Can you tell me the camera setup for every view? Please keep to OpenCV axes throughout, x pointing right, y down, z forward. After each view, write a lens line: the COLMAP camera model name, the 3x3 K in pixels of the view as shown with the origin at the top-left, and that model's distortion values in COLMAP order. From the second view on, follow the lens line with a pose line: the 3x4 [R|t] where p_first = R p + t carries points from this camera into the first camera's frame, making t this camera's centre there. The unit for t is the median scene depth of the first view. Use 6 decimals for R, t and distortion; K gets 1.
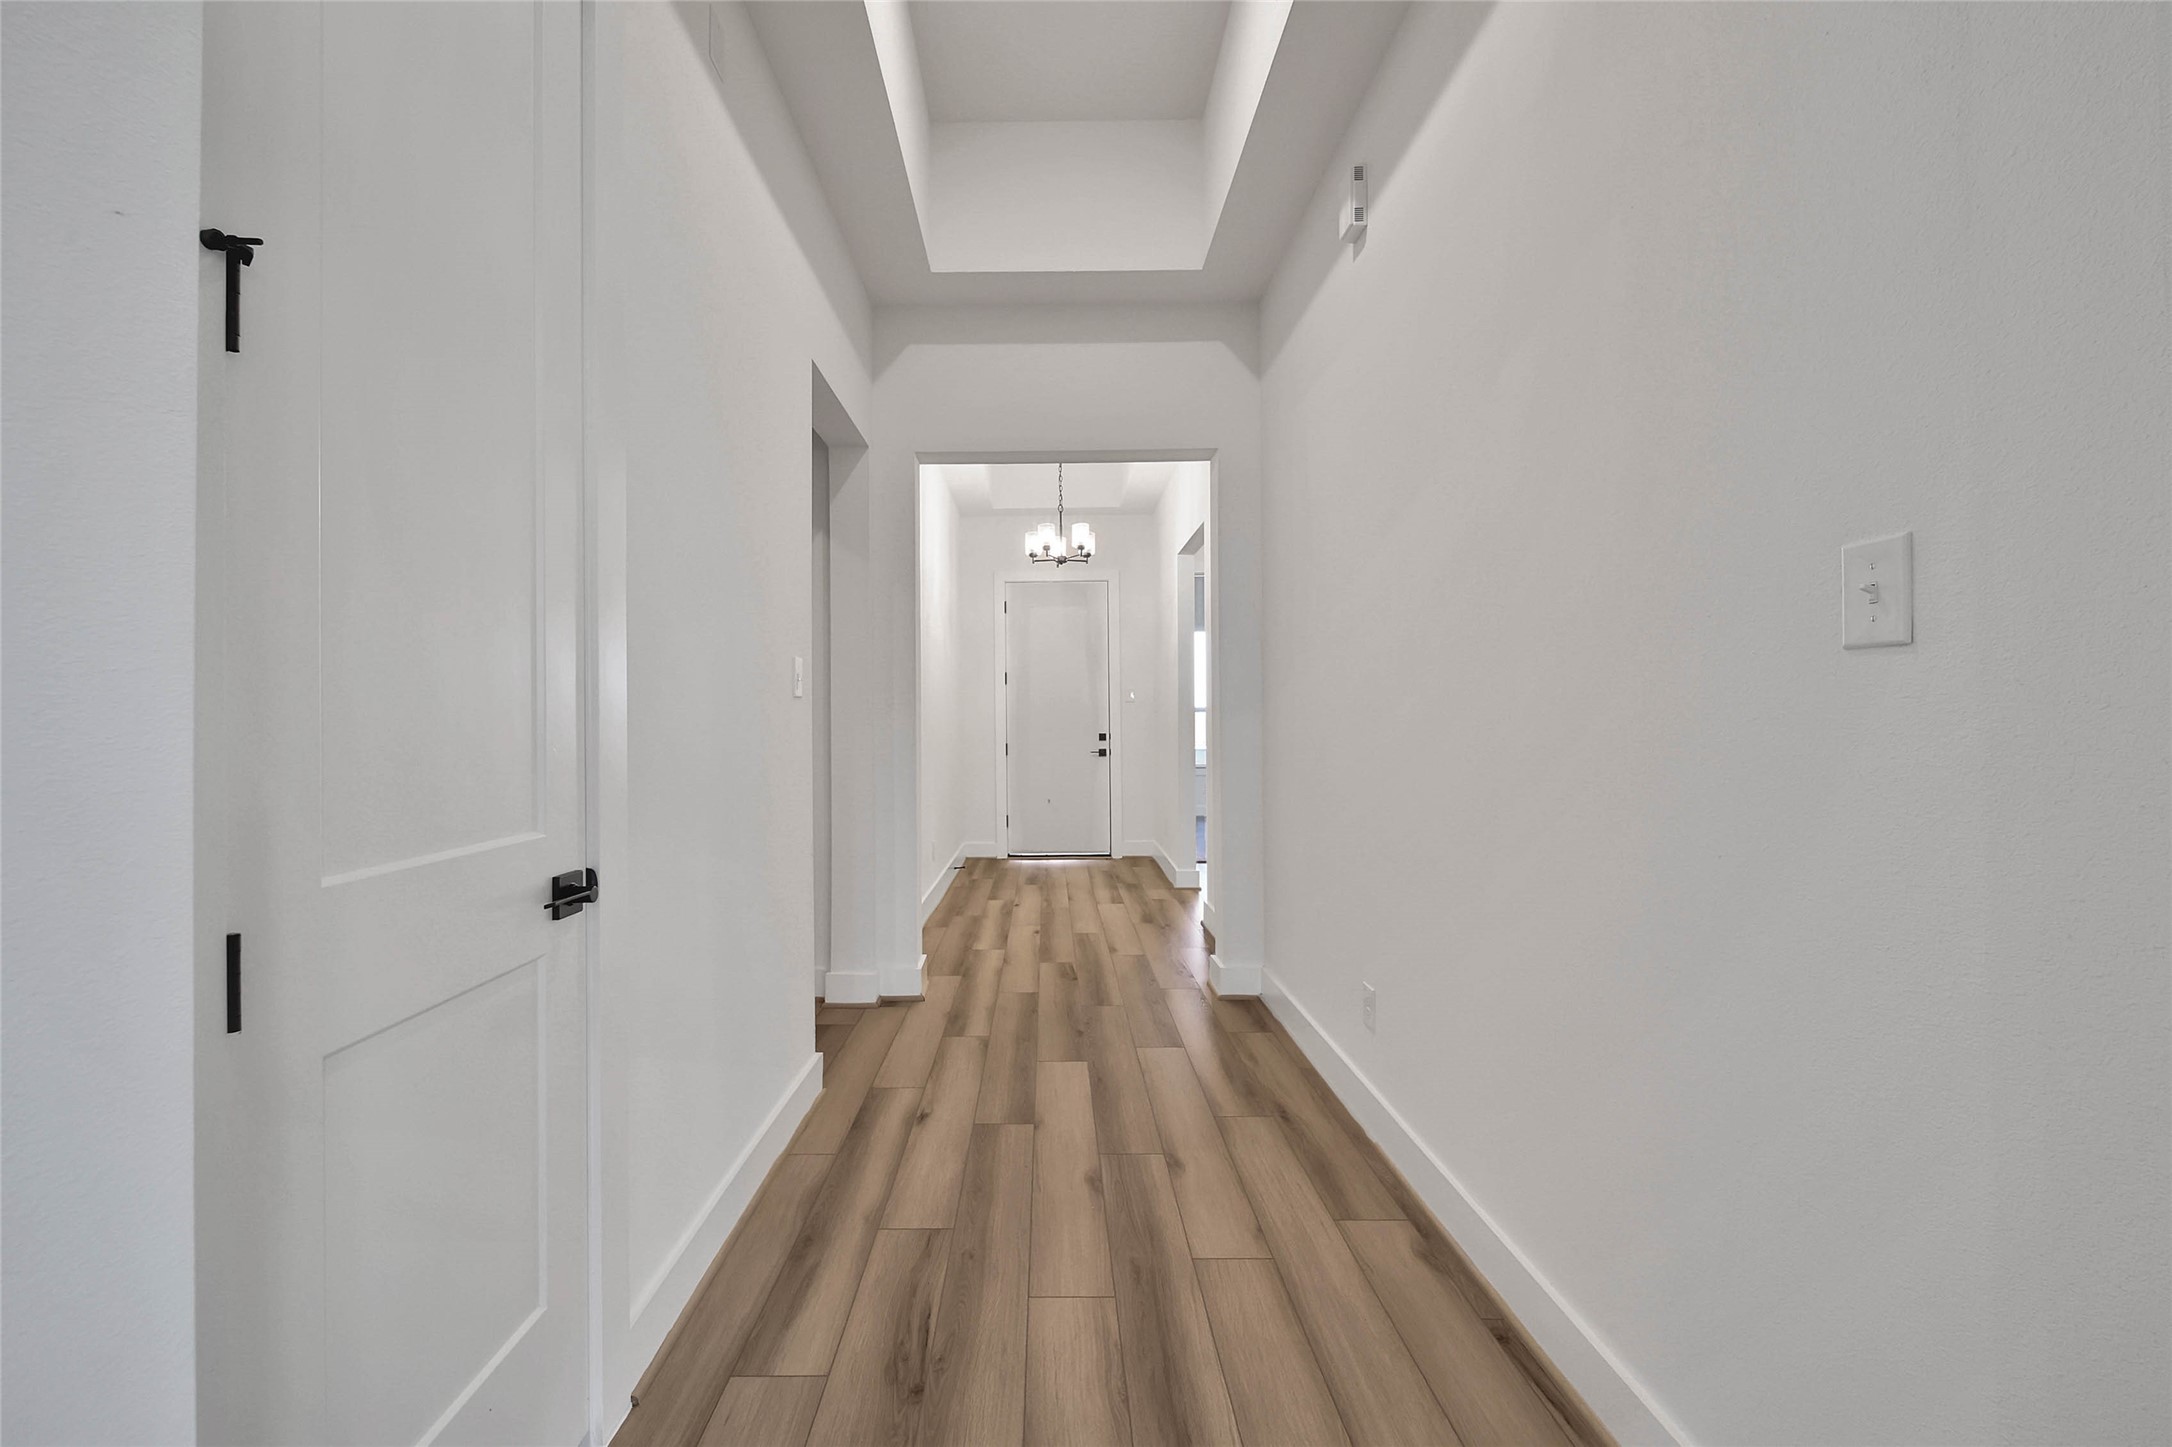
lens RADIAL K [[773.5, 0, 1085.3], [0, 773.5, 715.2], [0, 0, 1]] dist [-0.001114, -0.000395]
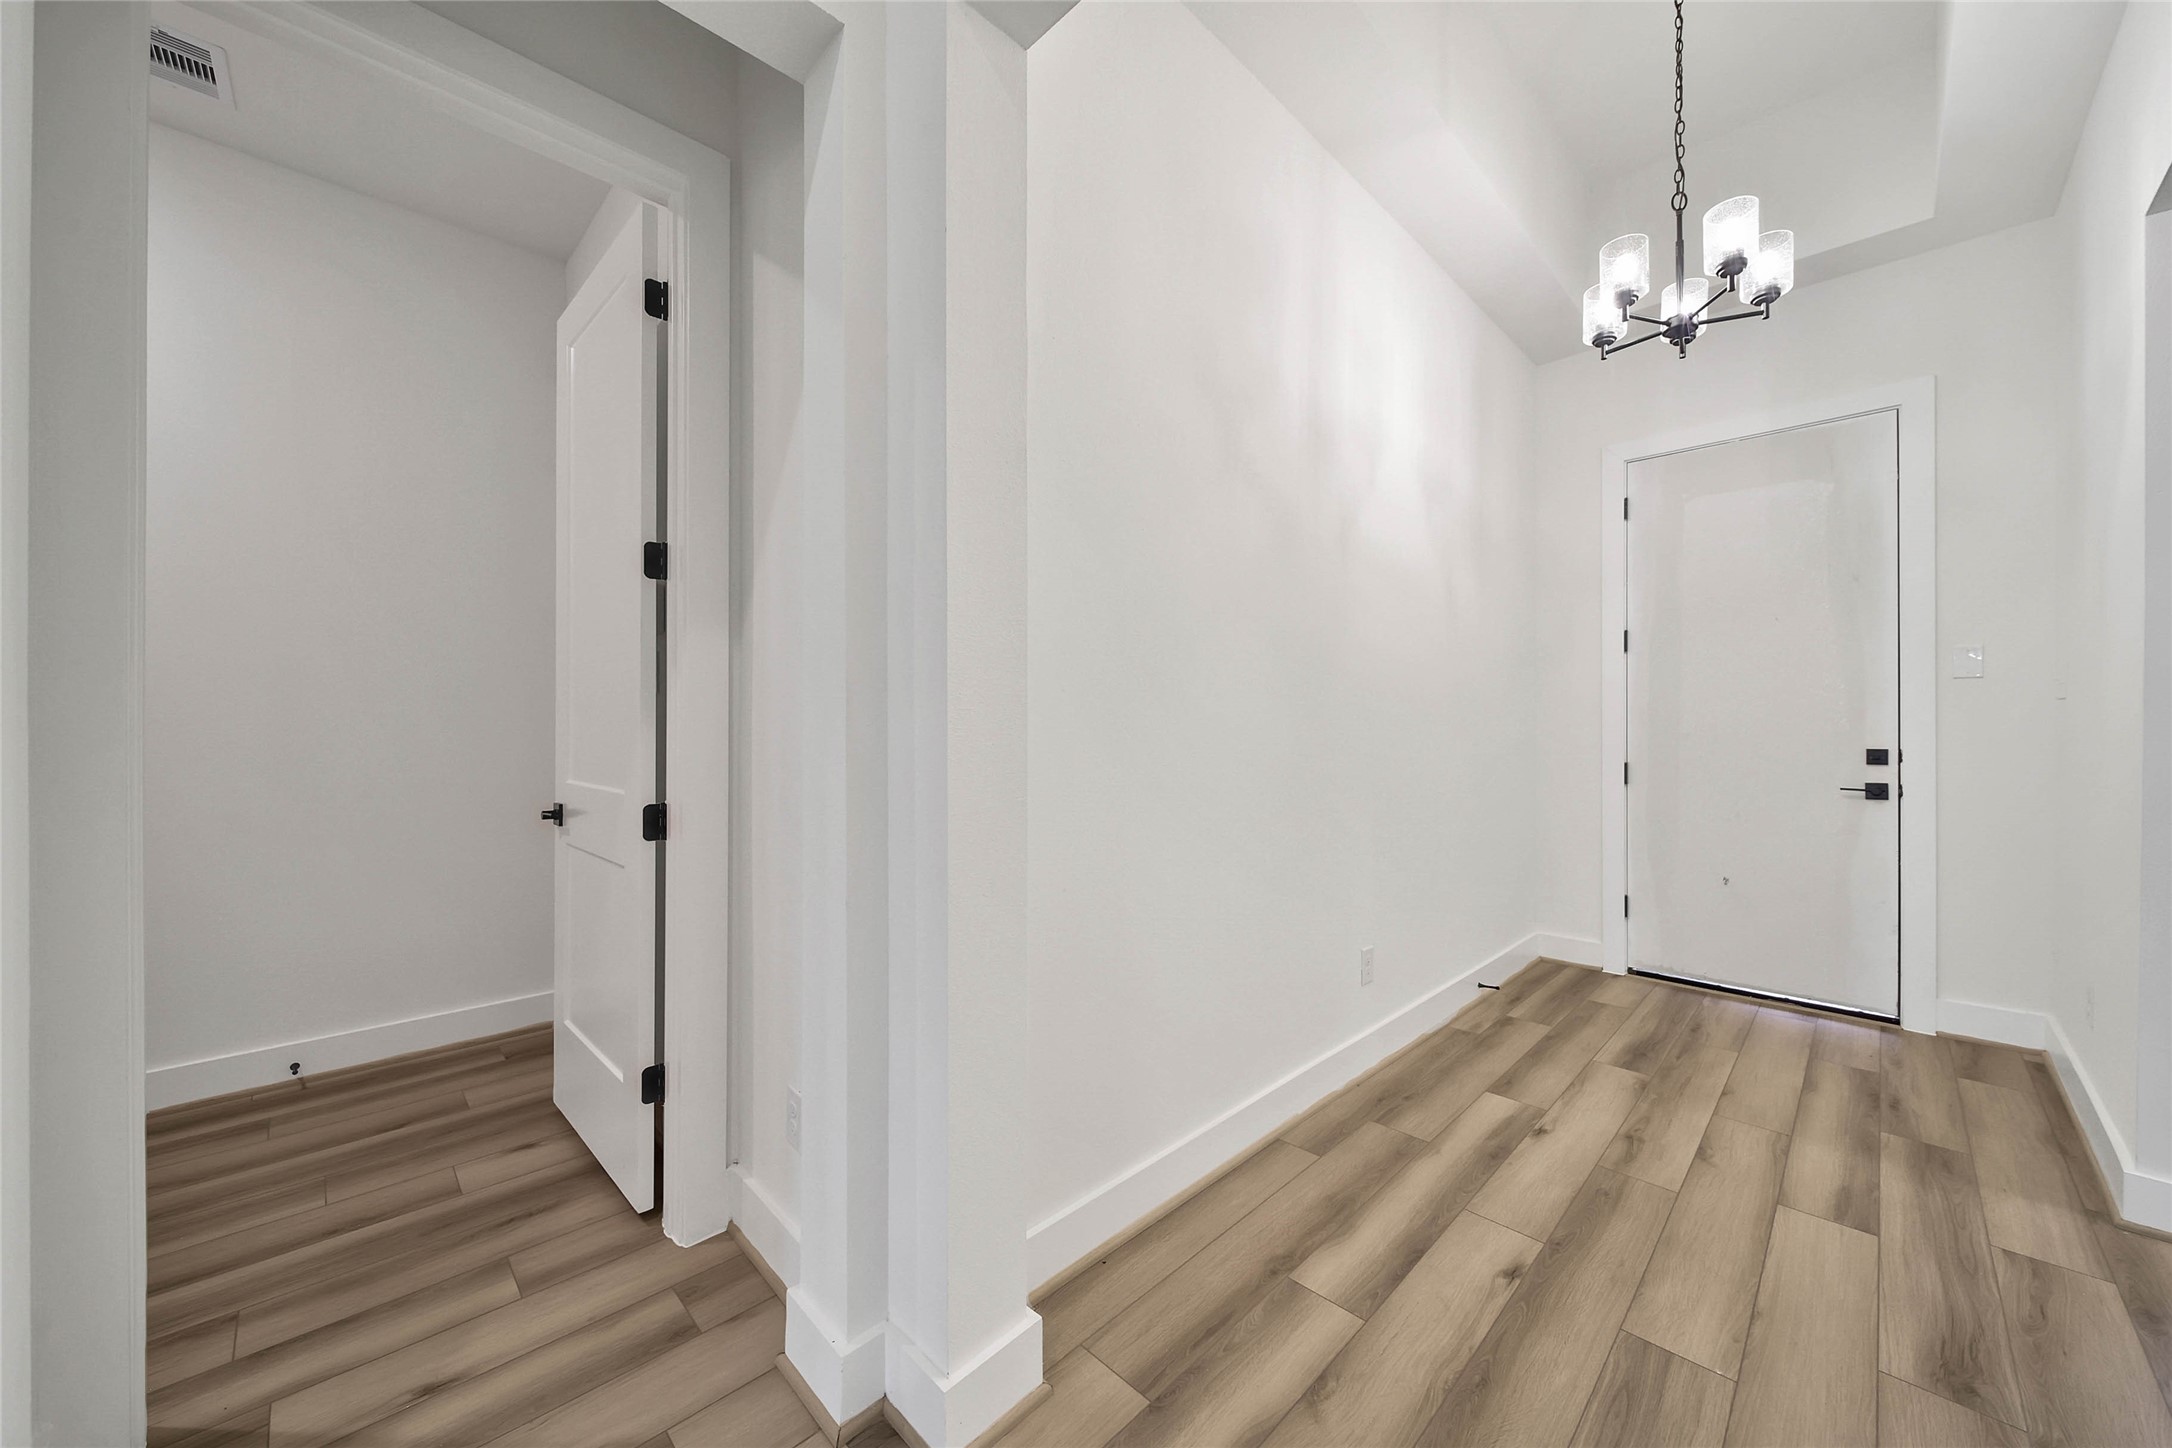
lens RADIAL K [[787.5, 0, 1096.5], [0, 787.5, 724.6], [0, 0, 1]] dist [-0.004016, -0.000444]
pose [[0.676933, 0.009417, -0.735985, 0.059112], [0.002983, 0.999875, 0.015538, 0.001128], [0.736039, -0.012714, 0.676820, 0.422235]]
